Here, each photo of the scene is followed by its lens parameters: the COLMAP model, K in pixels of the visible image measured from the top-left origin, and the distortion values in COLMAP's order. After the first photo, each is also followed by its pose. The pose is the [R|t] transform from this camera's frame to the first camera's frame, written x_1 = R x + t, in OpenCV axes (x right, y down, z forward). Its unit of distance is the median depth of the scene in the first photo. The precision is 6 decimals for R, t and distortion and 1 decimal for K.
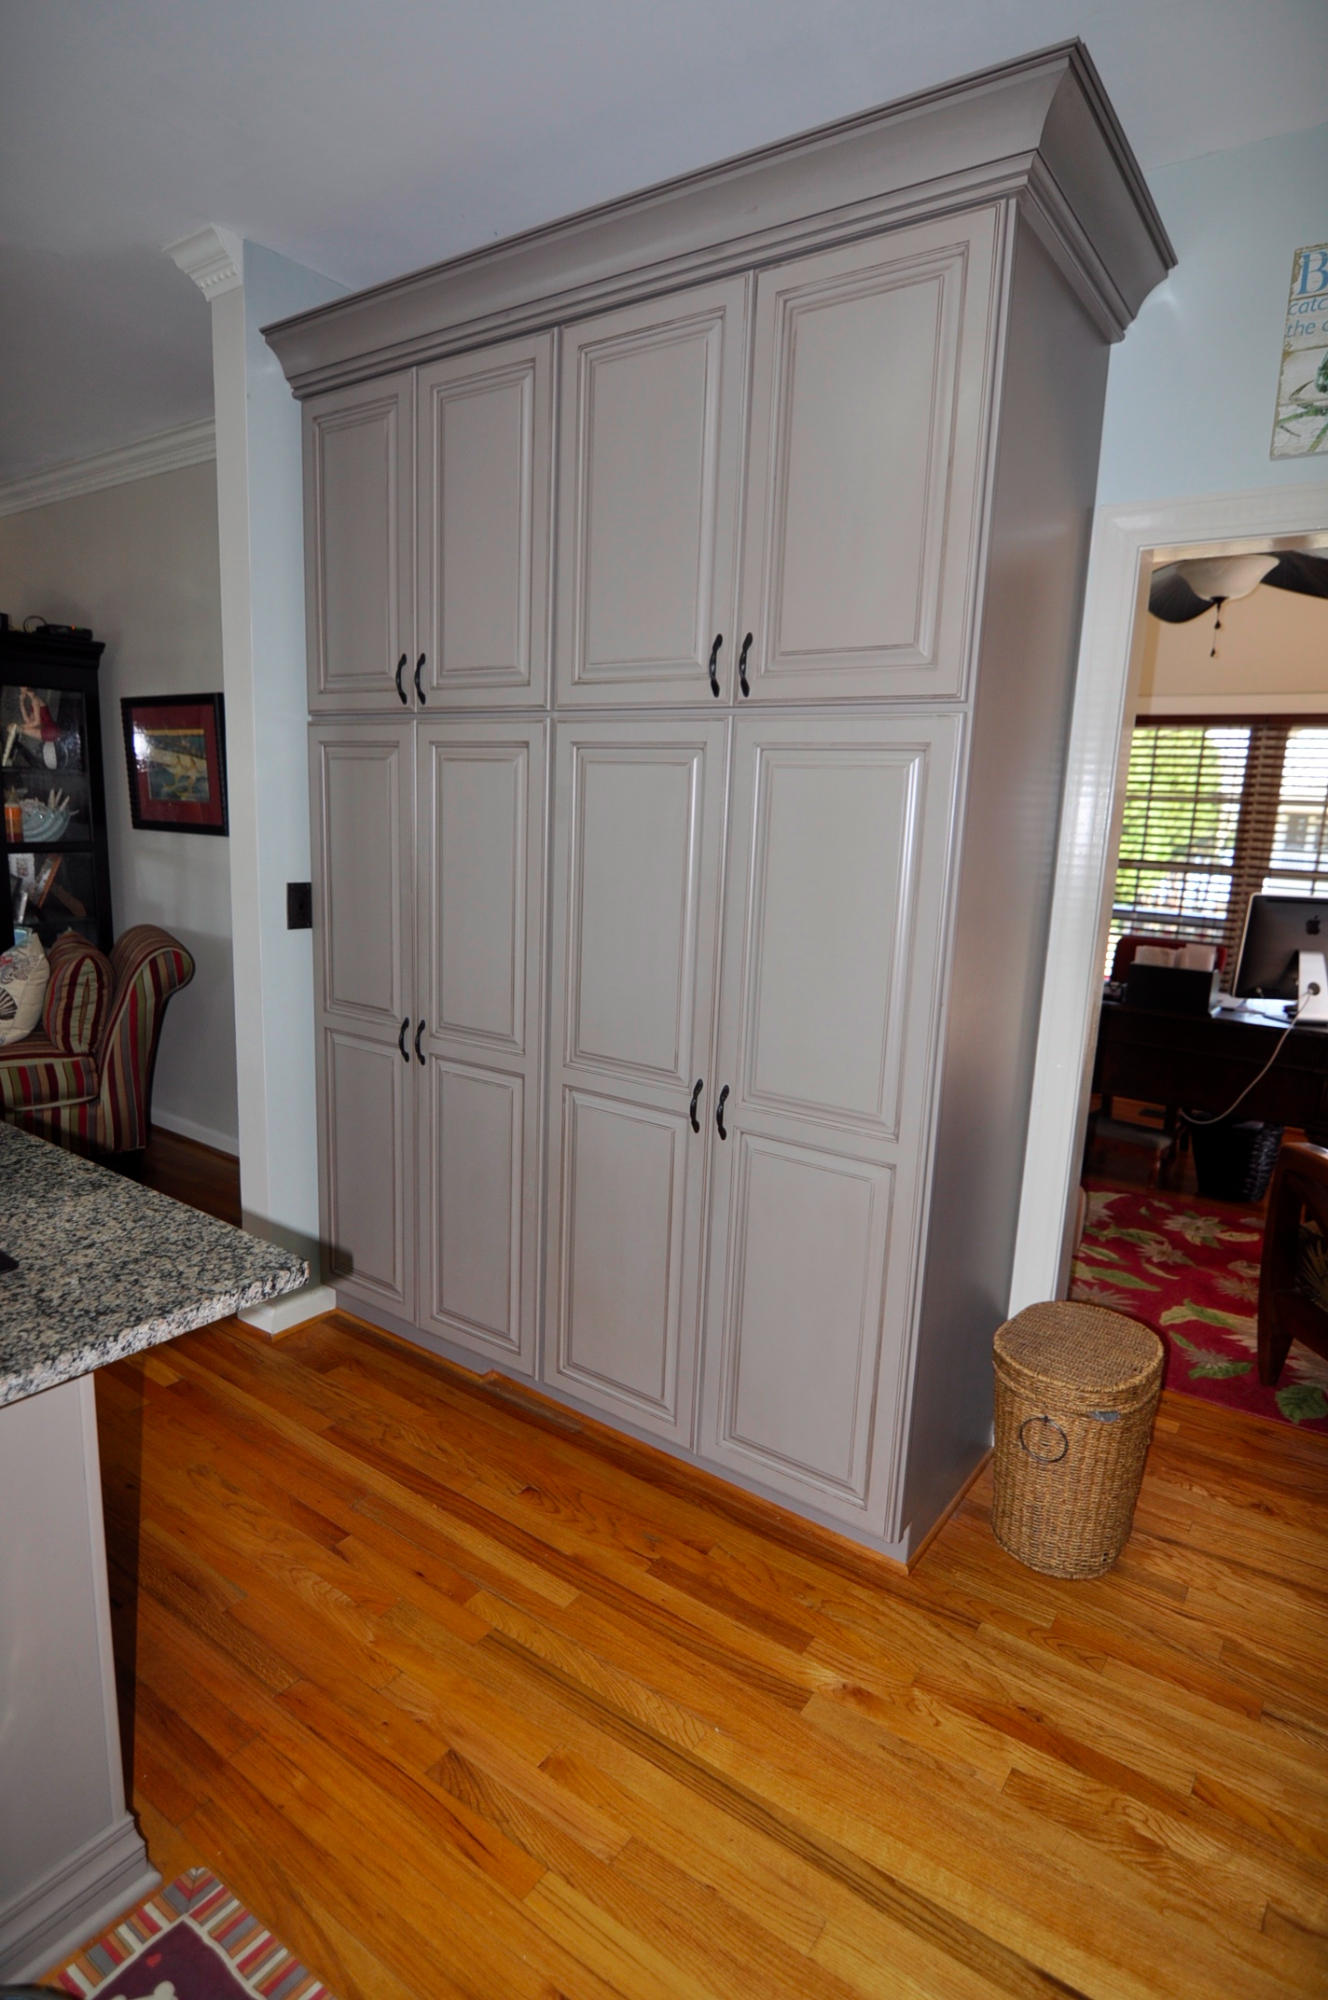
lens RADIAL K [[1061.8, 0, 667.3], [0, 1061.8, 1002.9], [0, 0, 1]] dist [-0.014092, -0.000938]
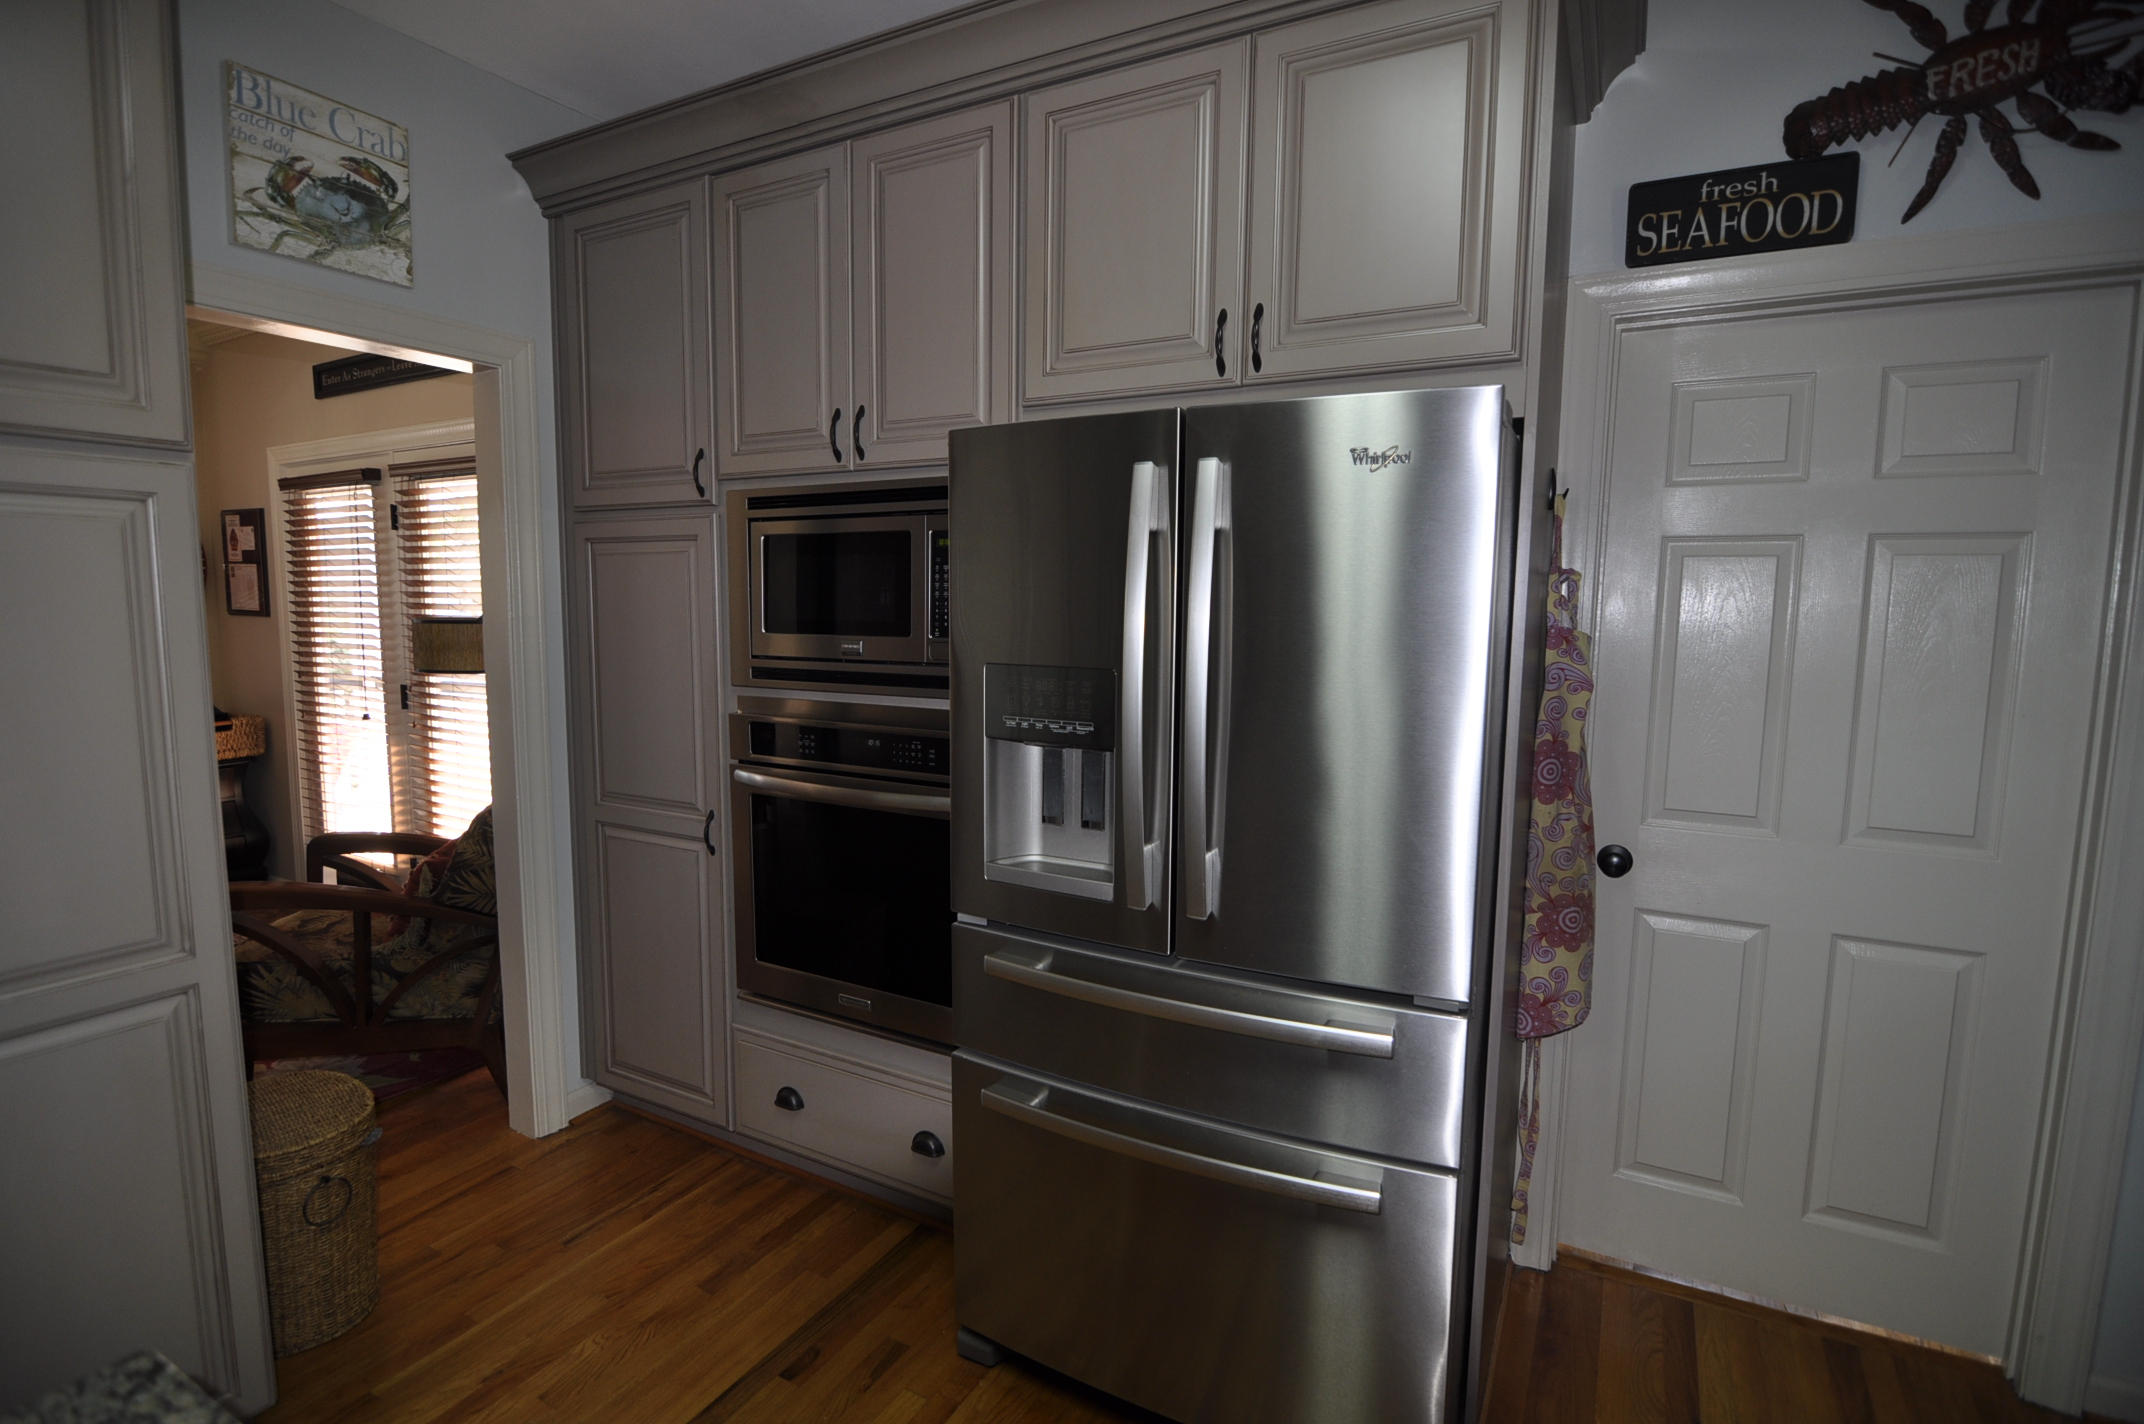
lens RADIAL K [[1030.3, 0, 1067.7], [0, 1030.3, 717.0], [0, 0, 1]] dist [-0.008683, -0.008408]
pose [[-0.111509, -0.149528, 0.982449, -0.490944], [0.169503, 0.971266, 0.167065, -0.056249], [-0.979201, 0.185158, -0.082960, 0.263771]]
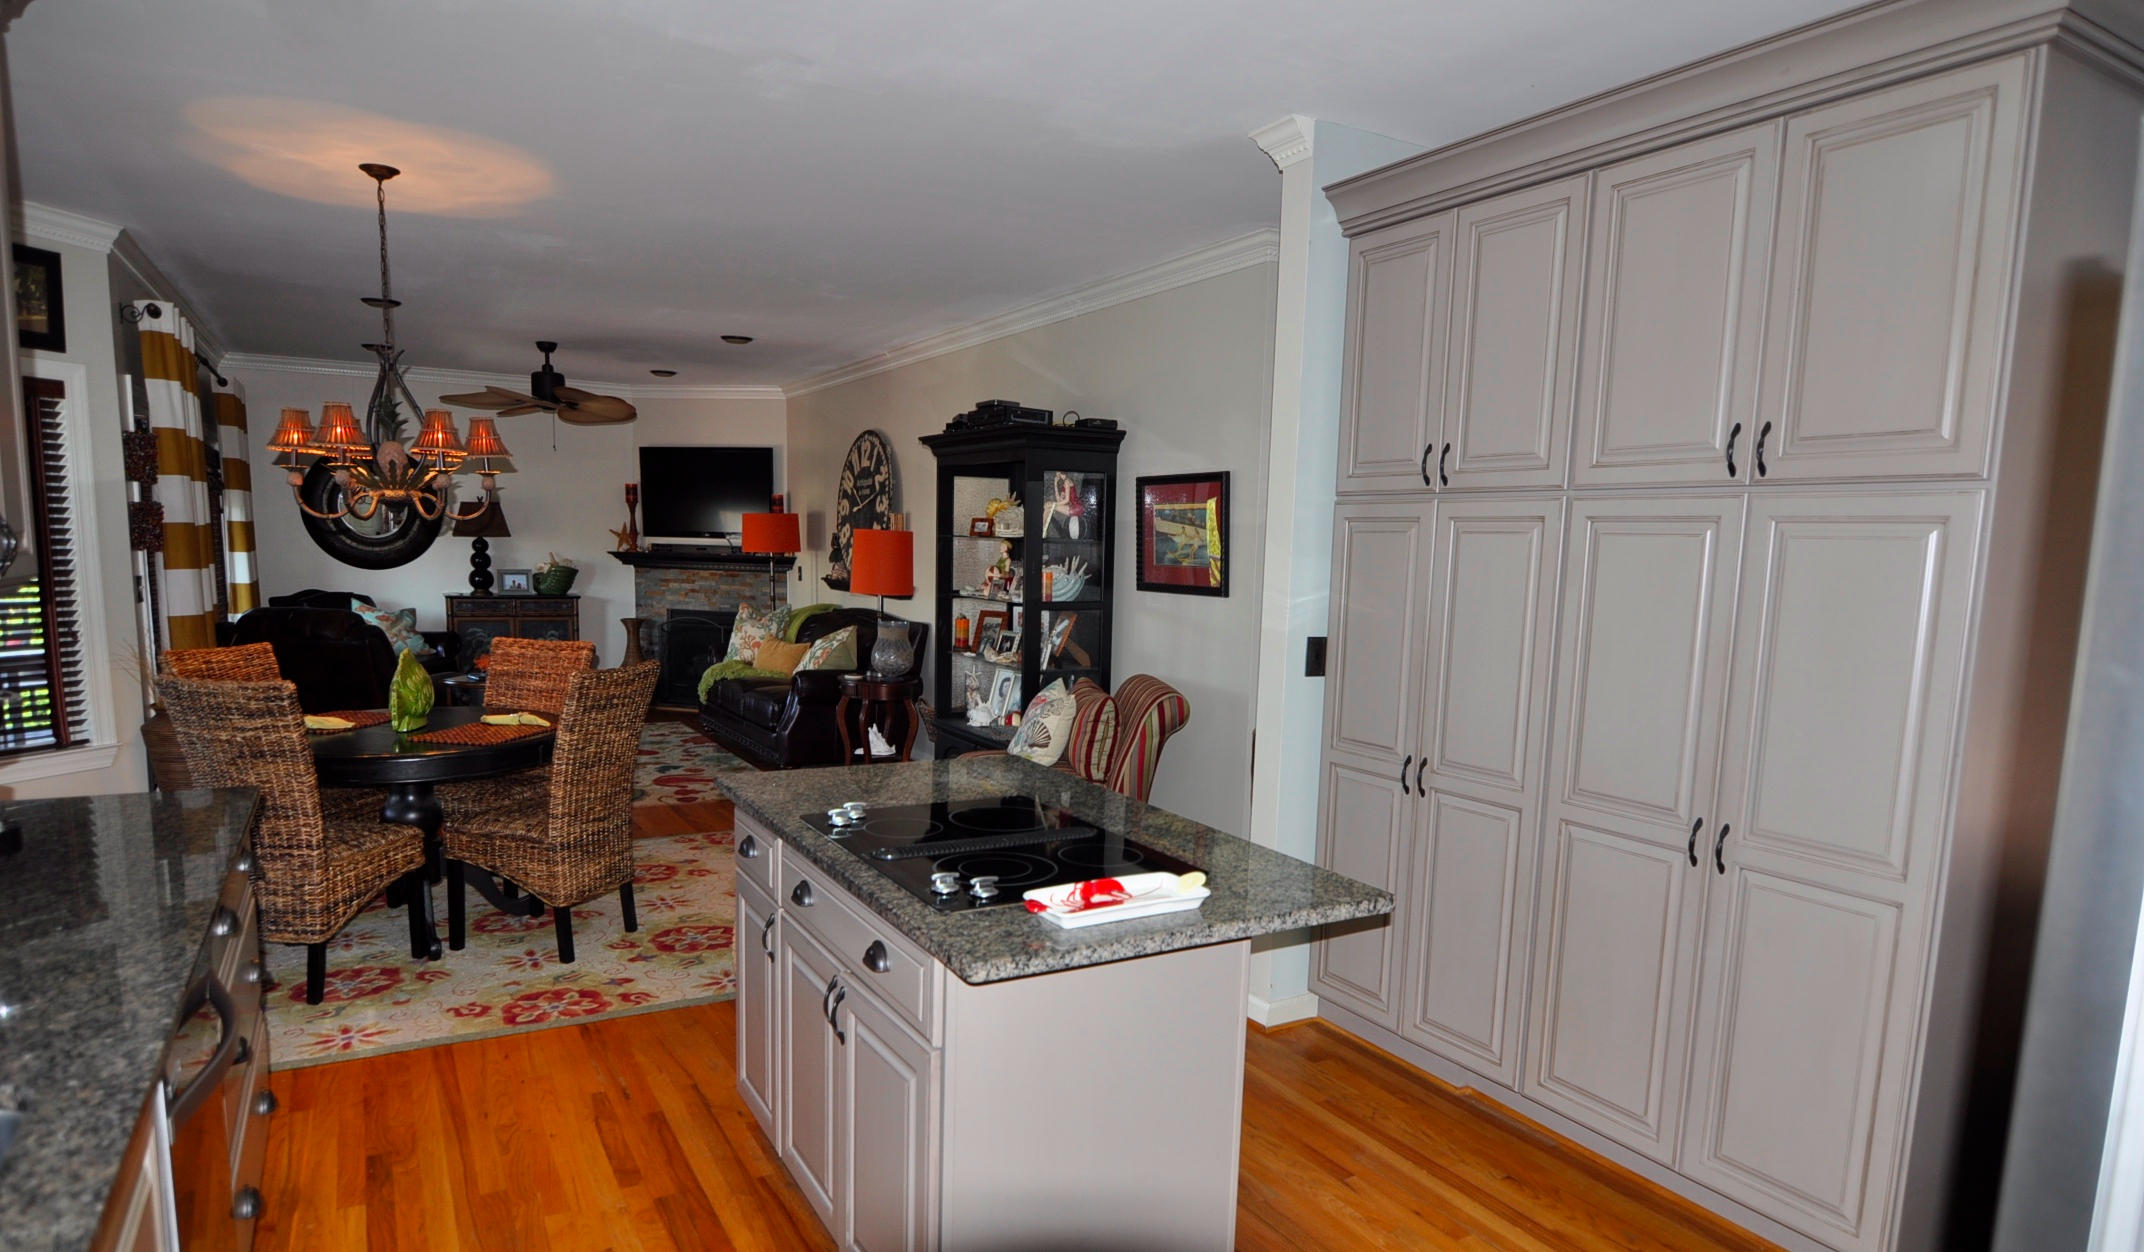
lens RADIAL K [[1216.5, 0, 1066.7], [0, 1216.5, 716.2], [0, 0, 1]] dist [0.003794, -0.023573]
pose [[0.908231, 0.043219, -0.416232, -0.039650], [-0.067773, 0.996713, -0.044390, 0.058899], [0.412945, 0.068526, 0.908174, -0.370602]]
